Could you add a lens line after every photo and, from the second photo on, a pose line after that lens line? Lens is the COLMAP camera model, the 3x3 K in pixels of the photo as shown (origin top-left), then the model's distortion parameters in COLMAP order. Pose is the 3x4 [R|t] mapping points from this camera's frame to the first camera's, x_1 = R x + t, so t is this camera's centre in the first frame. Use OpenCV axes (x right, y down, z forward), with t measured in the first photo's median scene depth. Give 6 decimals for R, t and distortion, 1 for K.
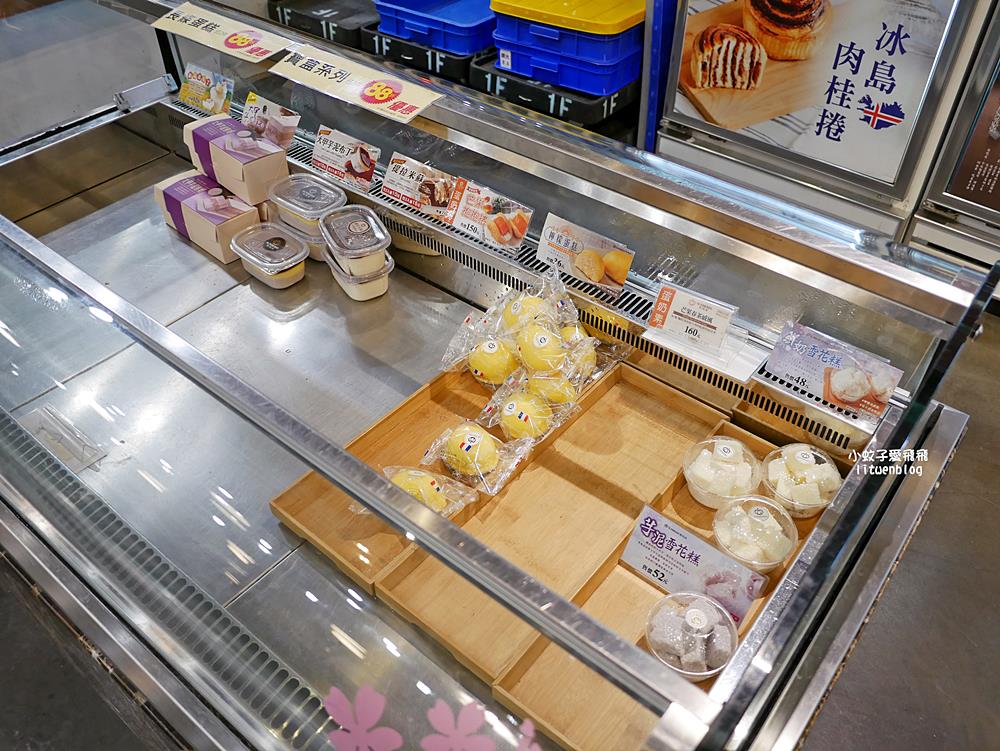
lens RADIAL K [[828.3, 0, 500.7], [0, 828.3, 374.2], [0, 0, 1]] dist [-0.046008, 0.007408]
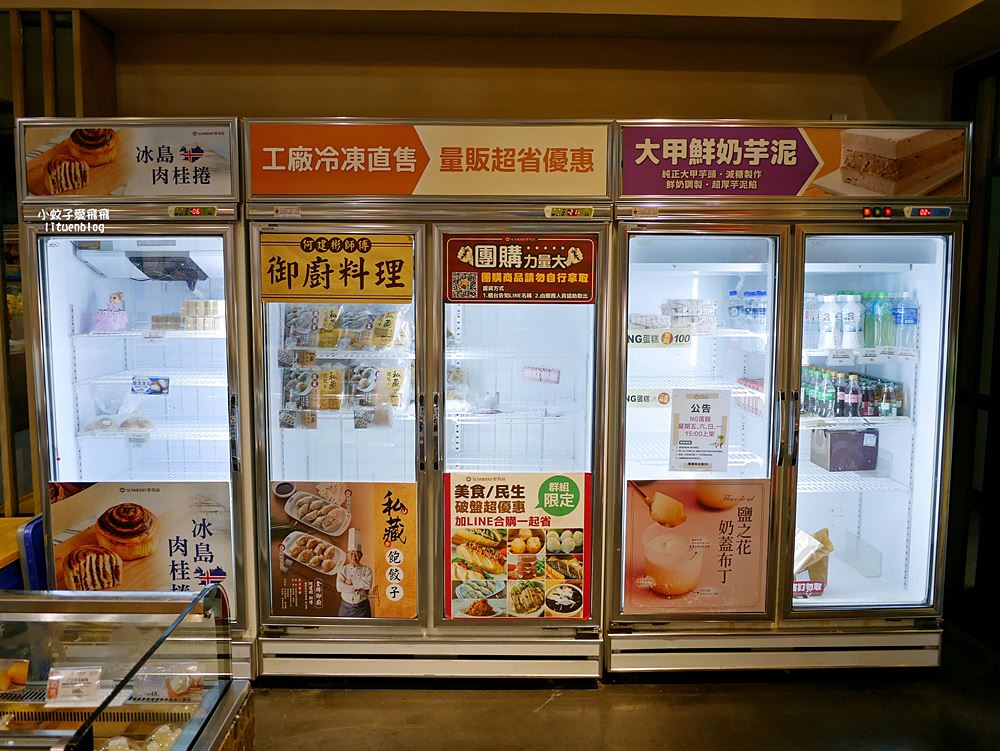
lens RADIAL K [[828.3, 0, 497.2], [0, 828.3, 375.7], [0, 0, 1]] dist [-0.046008, 0.007408]
pose [[0.760861, -0.066361, 0.645513, -0.066611], [0.436412, 0.788522, -0.433333, 0.251484], [-0.480245, 0.611416, 0.628916, -0.377637]]
